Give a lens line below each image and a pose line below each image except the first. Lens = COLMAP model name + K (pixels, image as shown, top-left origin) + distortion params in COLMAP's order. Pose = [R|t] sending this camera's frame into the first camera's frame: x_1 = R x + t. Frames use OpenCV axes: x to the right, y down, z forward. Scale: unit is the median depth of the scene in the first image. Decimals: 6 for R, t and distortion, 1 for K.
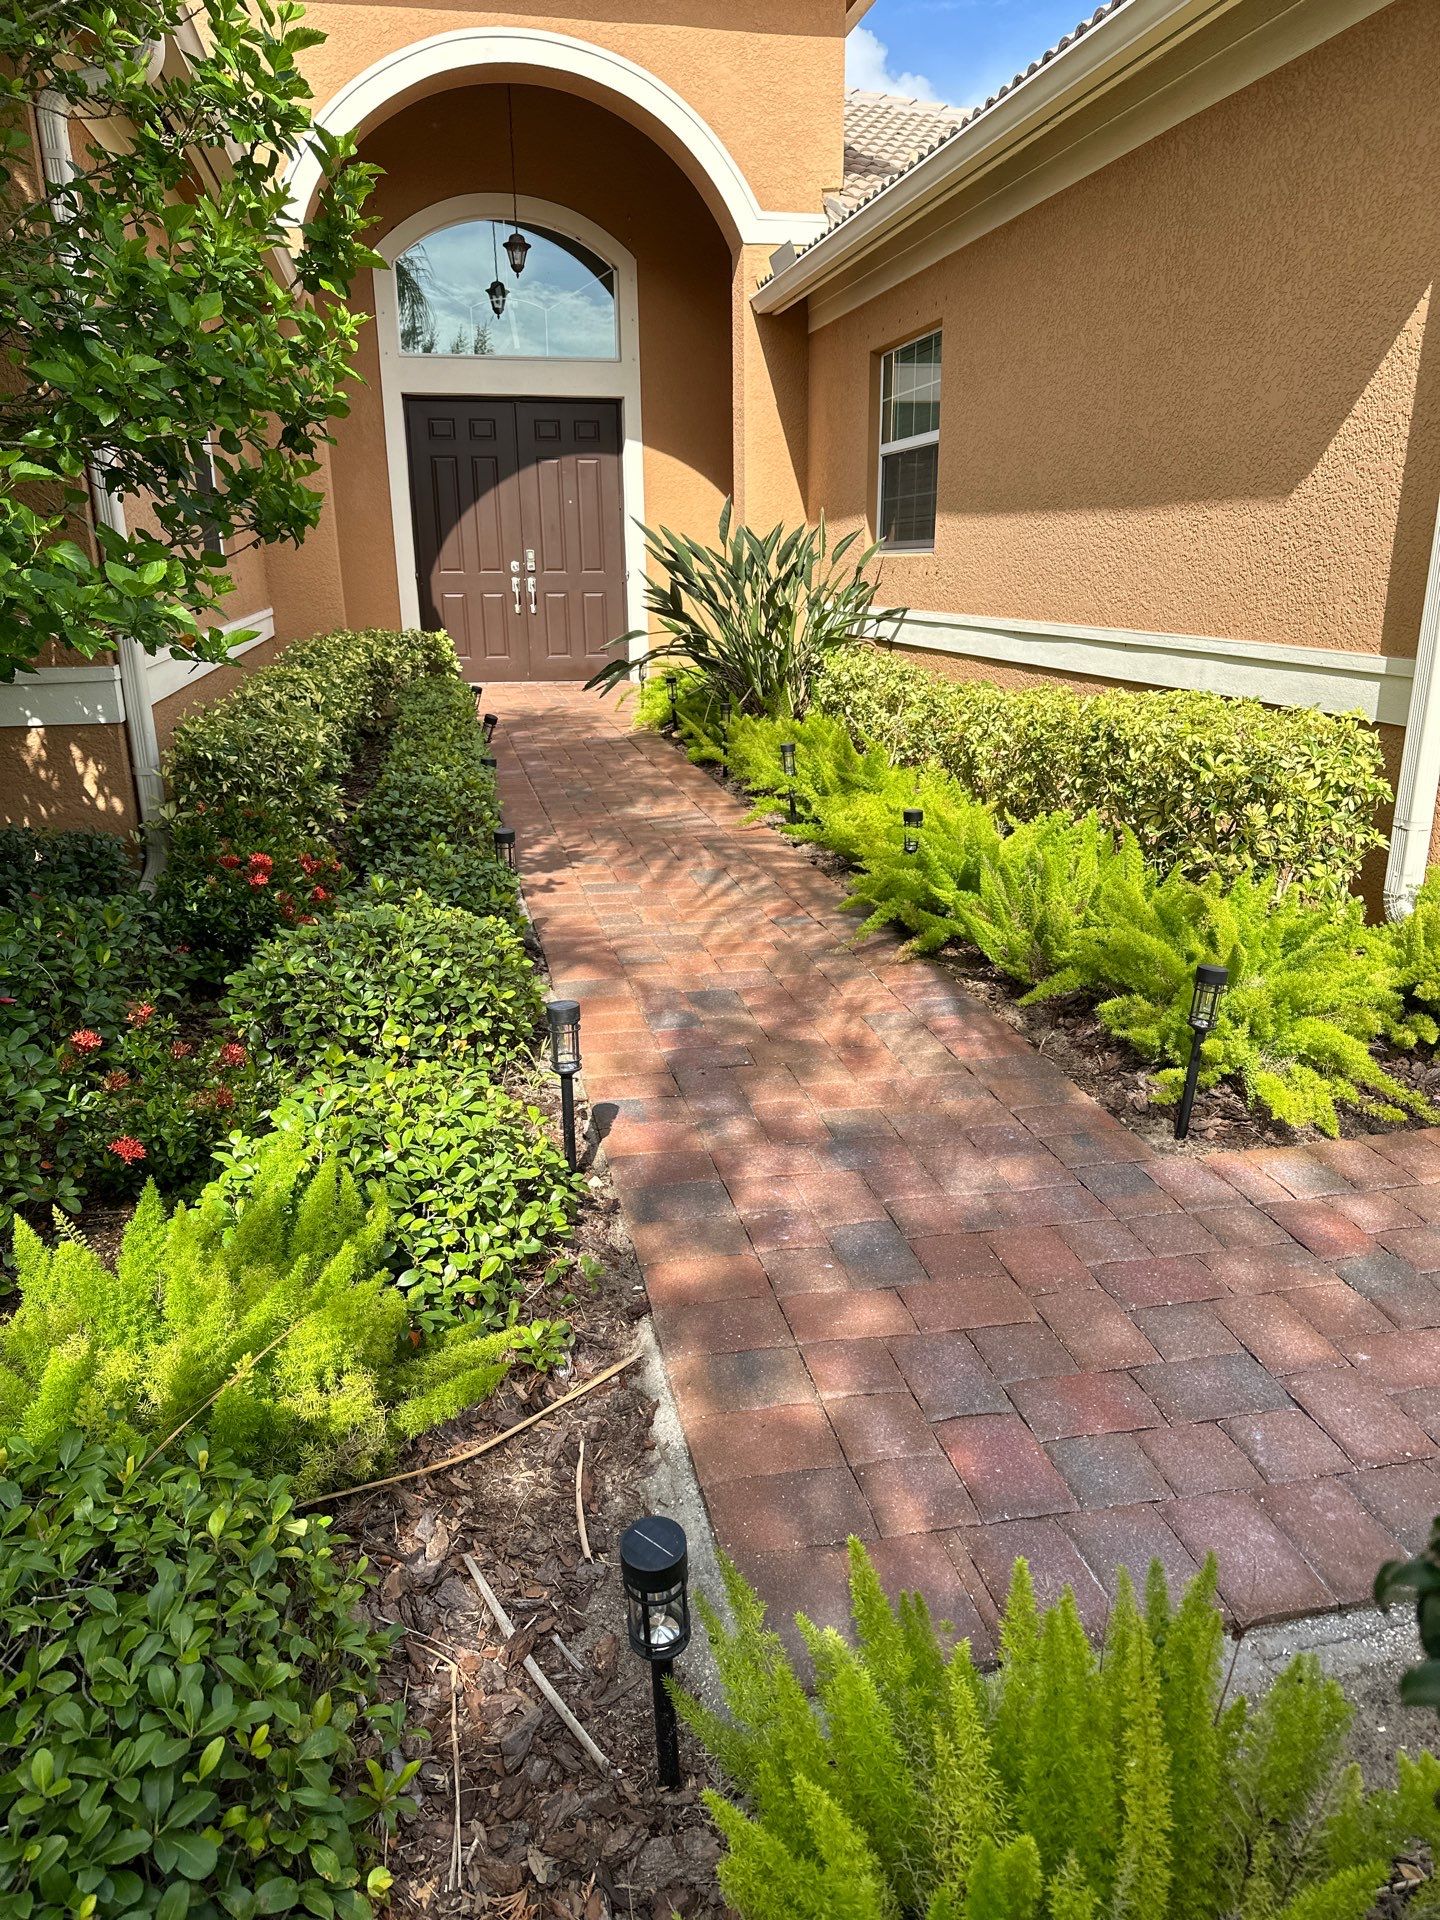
lens RADIAL K [[1364.9, 0, 740.4], [0, 1364.9, 940.0], [0, 0, 1]] dist [0.067270, -0.055468]
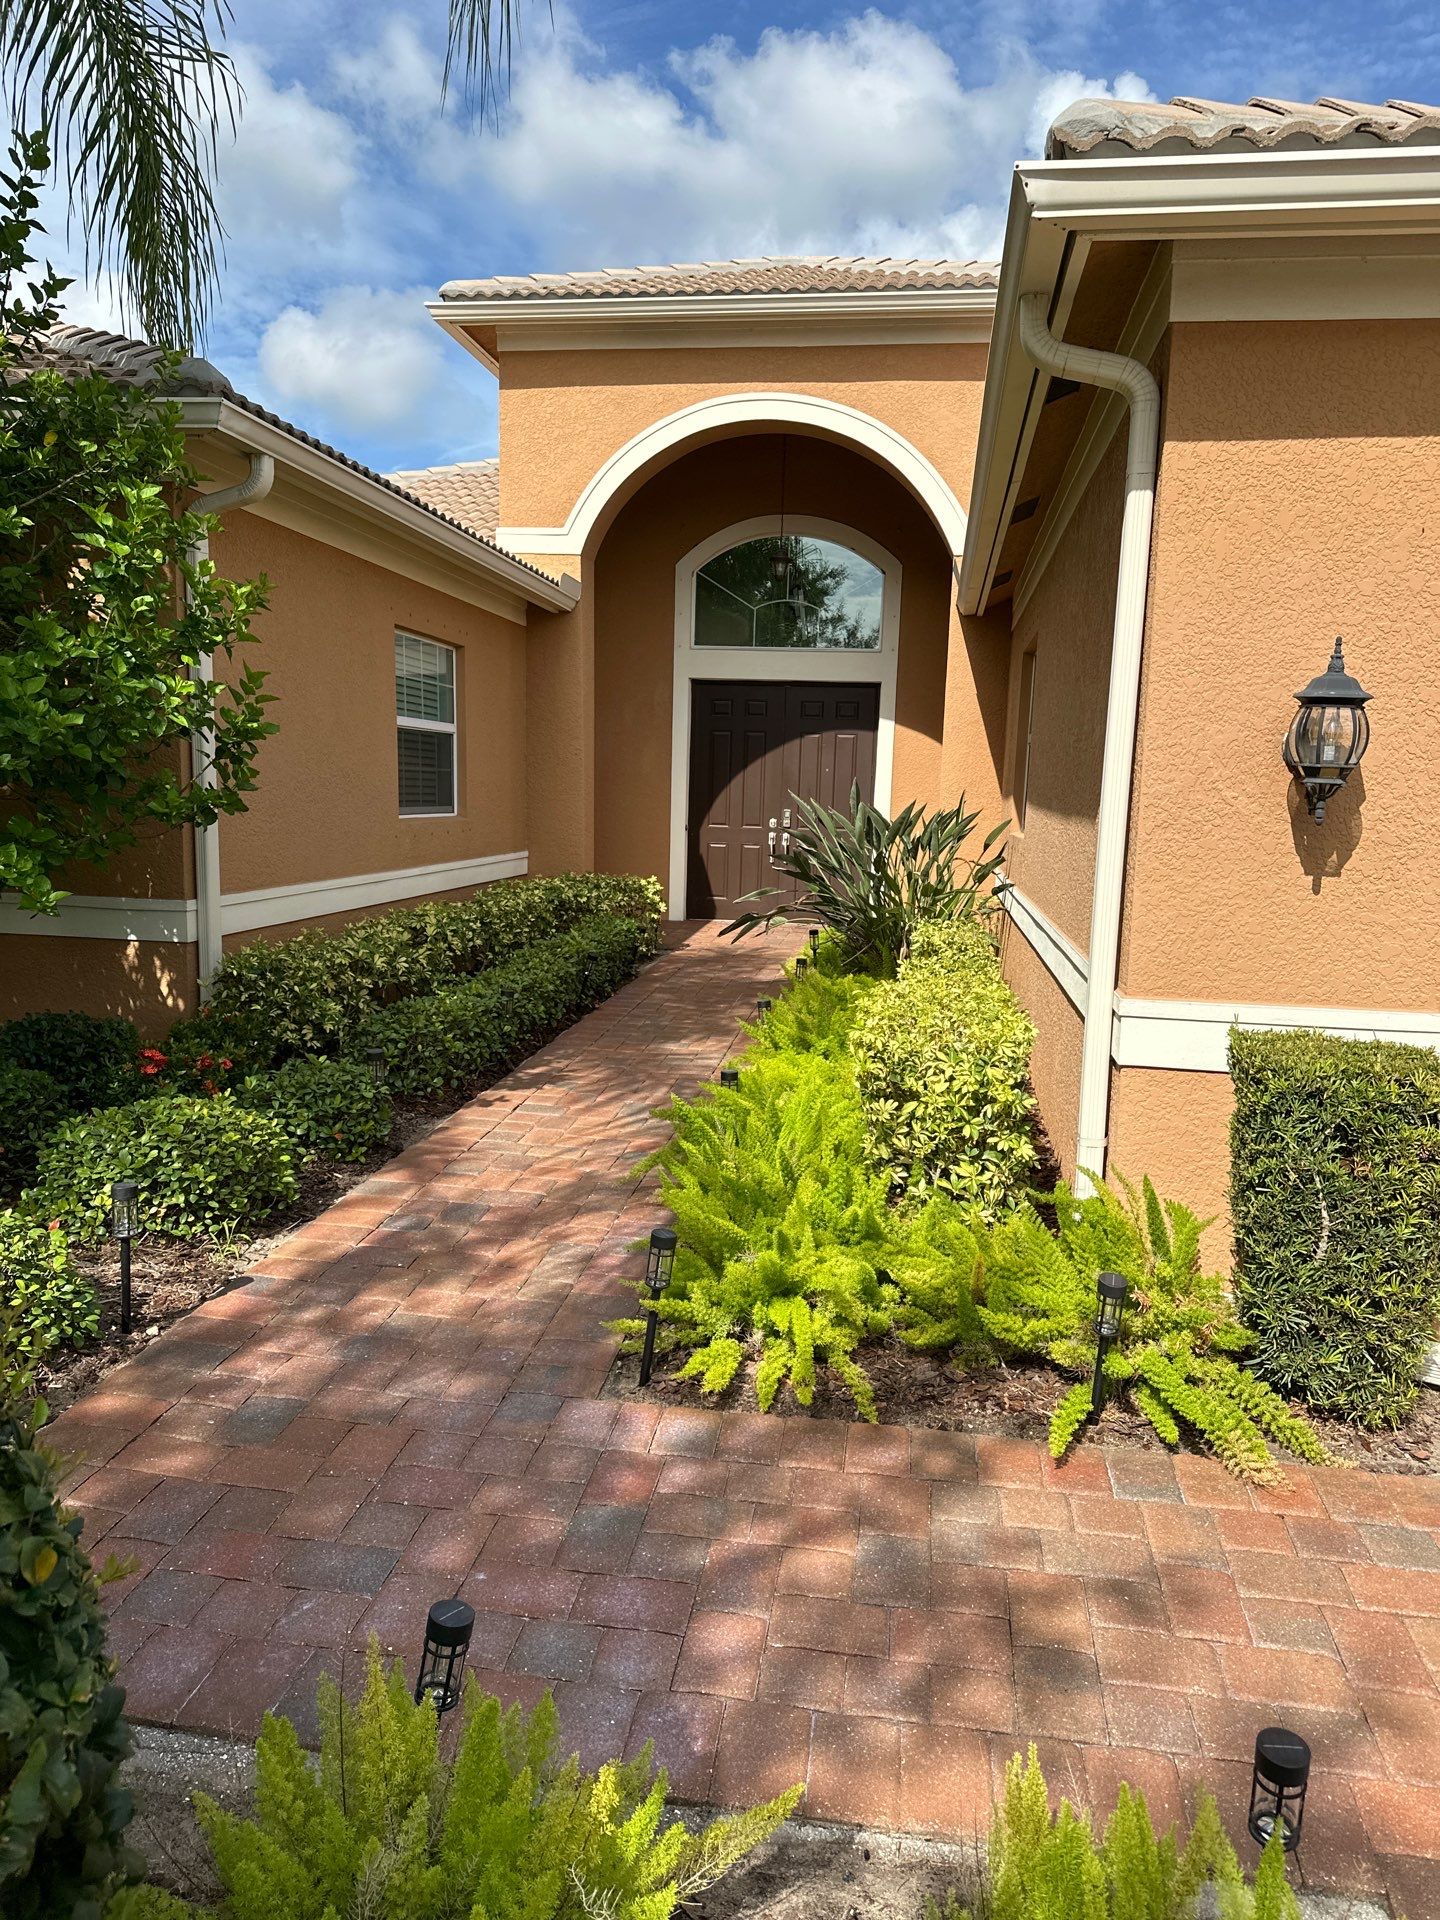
lens RADIAL K [[1364.9, 0, 793.7], [0, 1364.9, 976.7], [0, 0, 1]] dist [0.067270, -0.055468]
pose [[0.938131, 0.086337, -0.335346, 0.532922], [-0.132213, 0.984359, -0.116435, -0.048265], [0.320048, 0.153568, 0.934872, -0.038325]]
